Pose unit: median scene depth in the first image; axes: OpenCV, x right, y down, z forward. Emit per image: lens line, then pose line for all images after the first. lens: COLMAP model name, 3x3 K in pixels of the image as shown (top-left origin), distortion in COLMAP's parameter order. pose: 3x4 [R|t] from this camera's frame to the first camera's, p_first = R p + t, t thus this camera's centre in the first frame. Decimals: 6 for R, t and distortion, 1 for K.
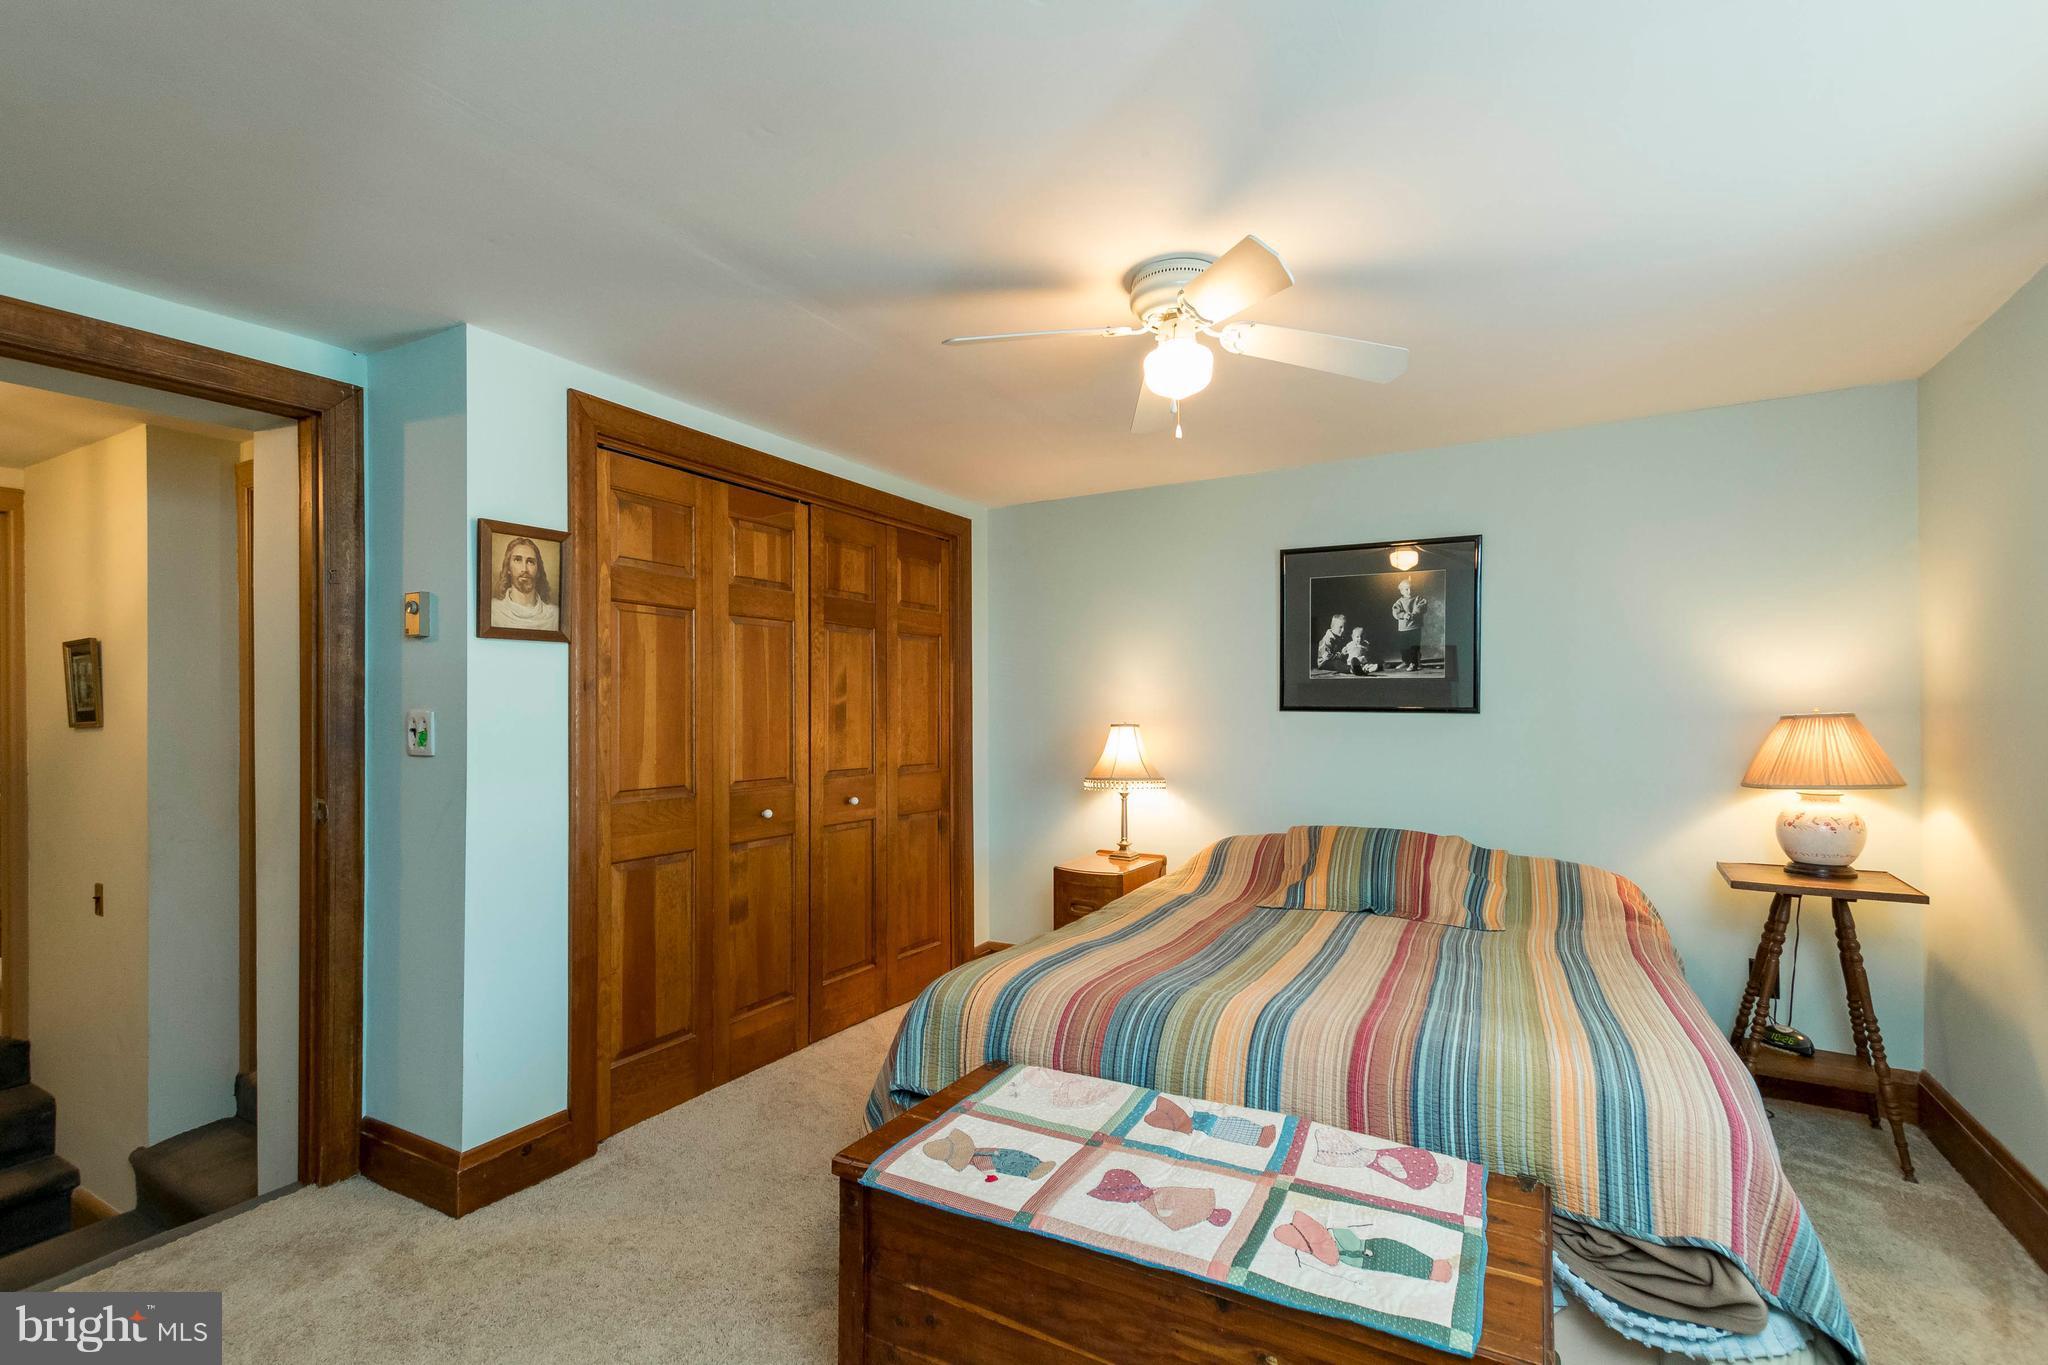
lens RADIAL K [[936.4, 0, 1066.6], [0, 936.4, 706.9], [0, 0, 1]] dist [0.009584, -0.000006]
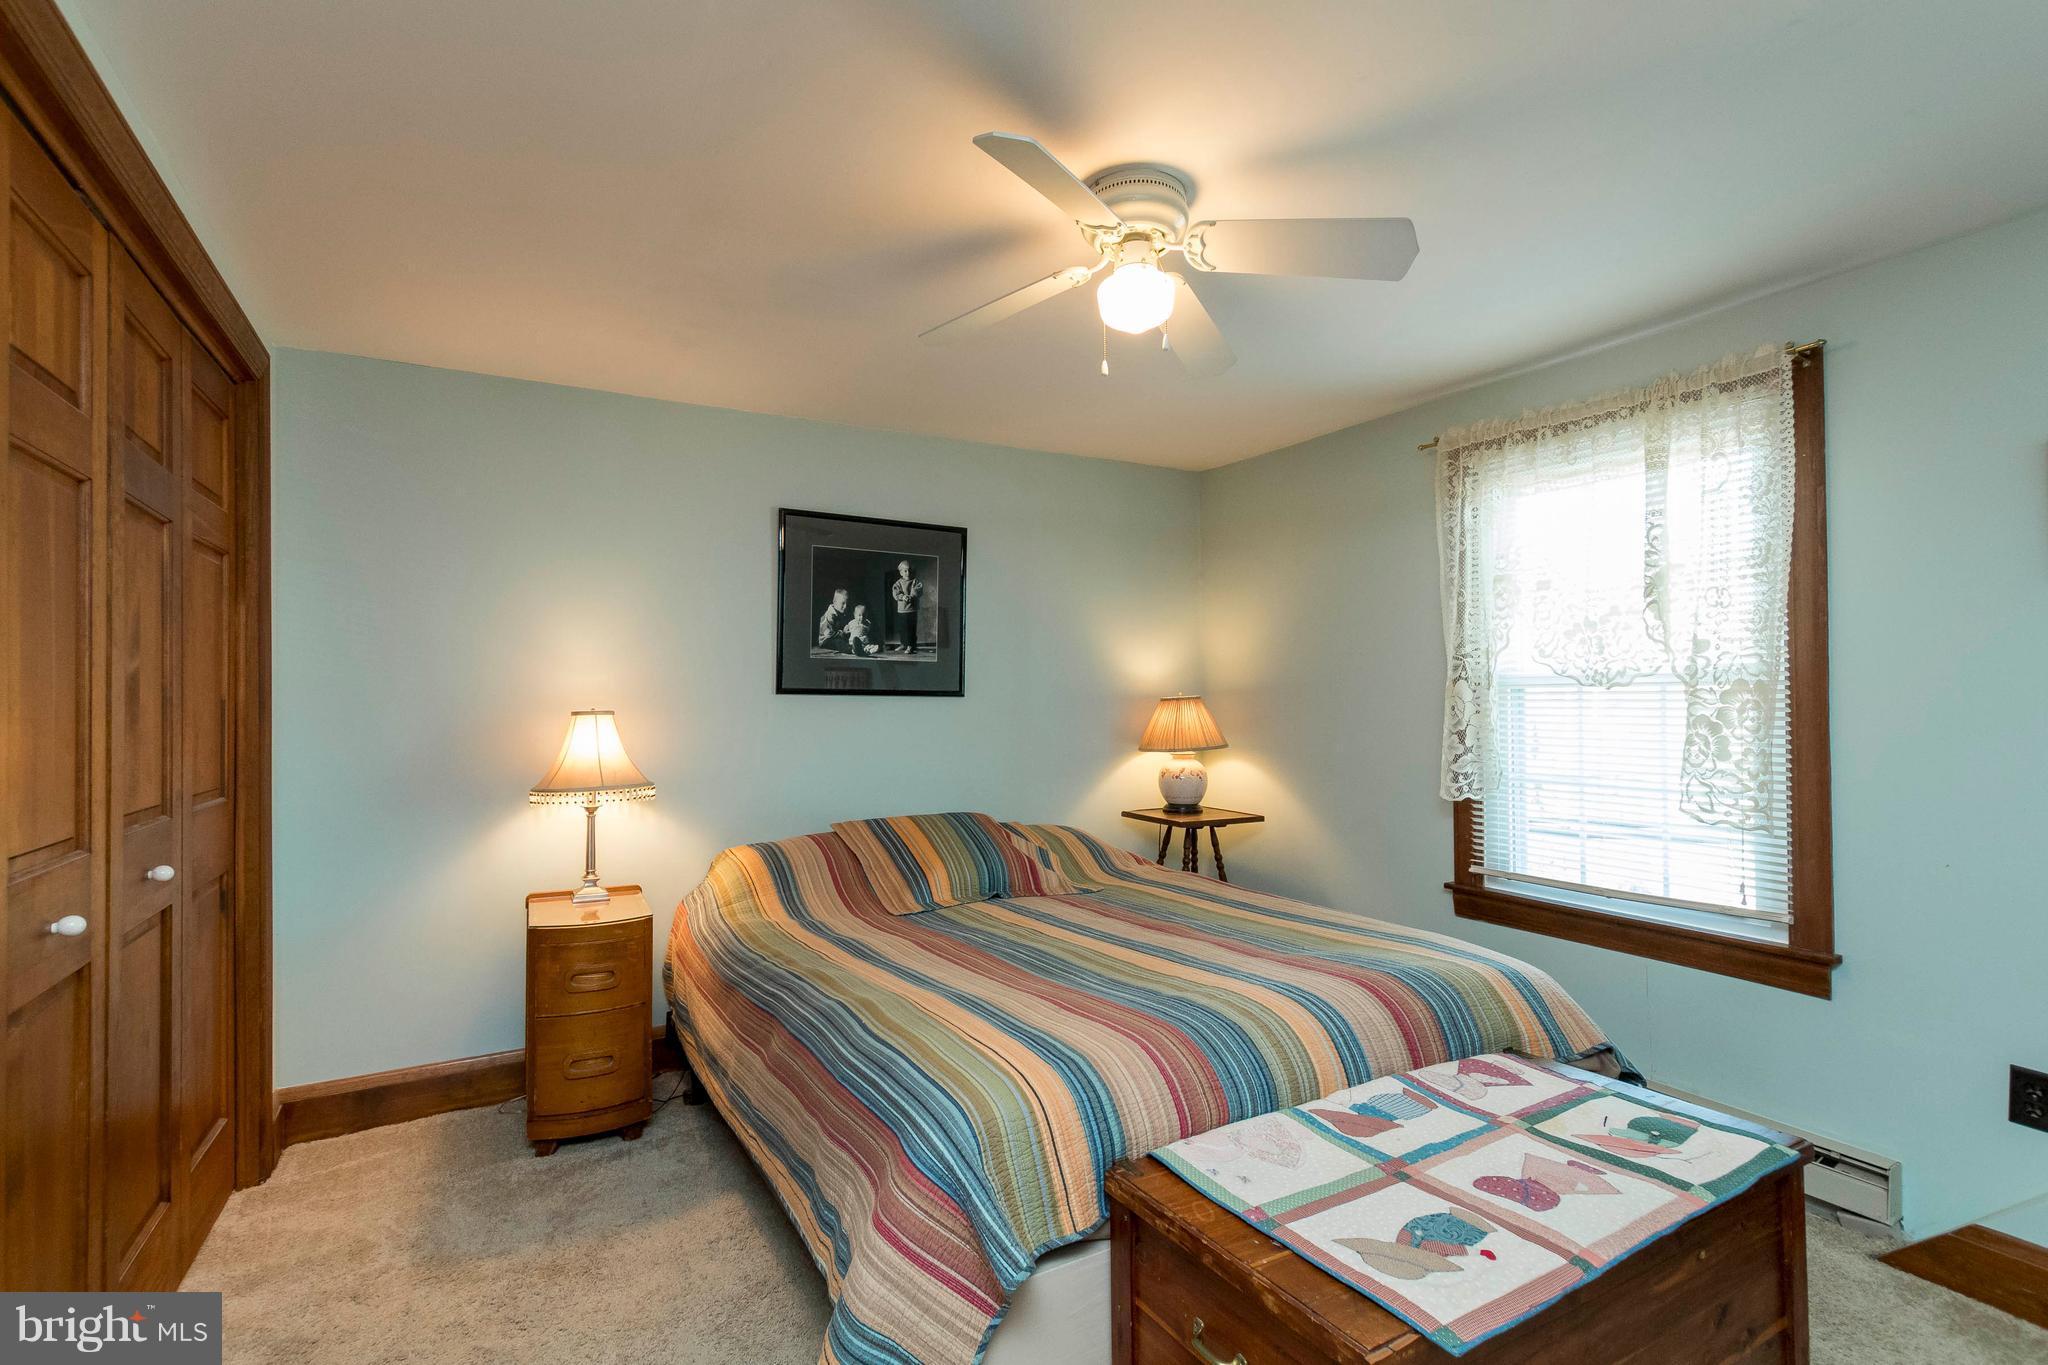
lens RADIAL K [[936.4, 0, 1030.7], [0, 936.4, 685.5], [0, 0, 1]] dist [0.009584, -0.000006]
pose [[0.533727, 0.014120, 0.845539, -0.523566], [-0.001144, 0.999872, -0.015975, 0.013929], [-0.845656, 0.007559, 0.533674, 0.477931]]
